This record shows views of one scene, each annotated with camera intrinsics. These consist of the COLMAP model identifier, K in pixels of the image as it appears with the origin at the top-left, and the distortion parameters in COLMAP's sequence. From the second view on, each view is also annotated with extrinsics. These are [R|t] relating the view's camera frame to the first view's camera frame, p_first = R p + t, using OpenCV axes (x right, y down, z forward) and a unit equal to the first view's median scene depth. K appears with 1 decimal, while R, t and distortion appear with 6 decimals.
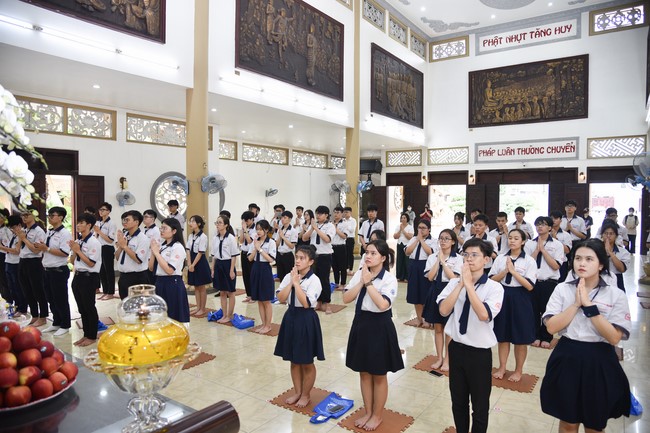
lens RADIAL K [[446.6, 0, 325.0], [0, 446.6, 216.5], [0, 0, 1]] dist [-0.108937, 0.065647]
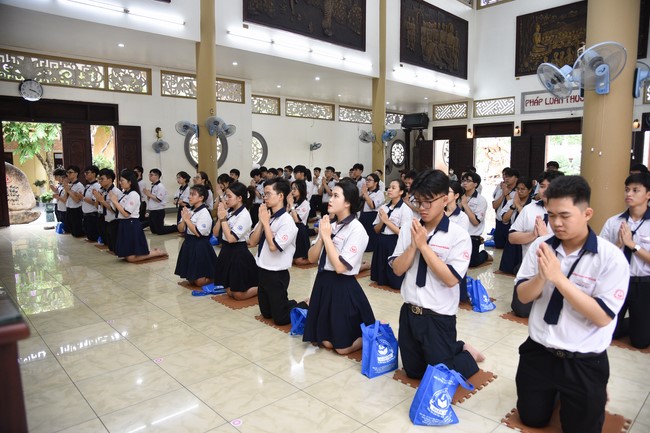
lens RADIAL K [[446.6, 0, 325.0], [0, 446.6, 216.5], [0, 0, 1]] dist [-0.108937, 0.065647]
pose [[0.979111, 0.018757, -0.202461, 0.125584], [-0.003750, 0.997233, 0.074251, 0.034820], [0.203294, -0.071940, 0.976471, -0.028430]]
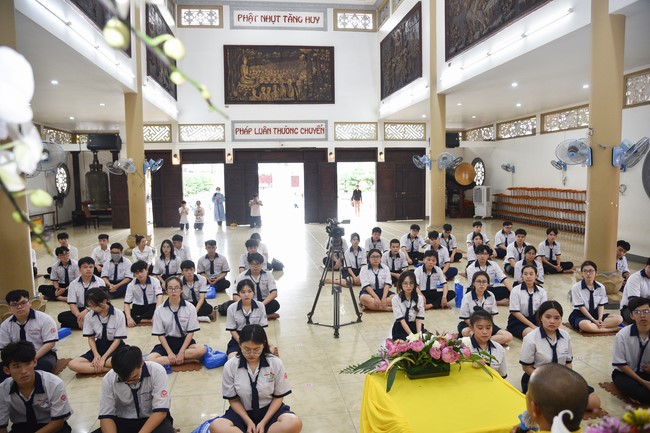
lens RADIAL K [[446.6, 0, 325.0], [0, 446.6, 216.5], [0, 0, 1]] dist [-0.108937, 0.065647]
pose [[0.728946, -0.074062, 0.680553, -0.195307], [0.043133, 0.997124, 0.062313, -0.008434], [-0.683211, -0.016069, 0.730044, 0.154653]]
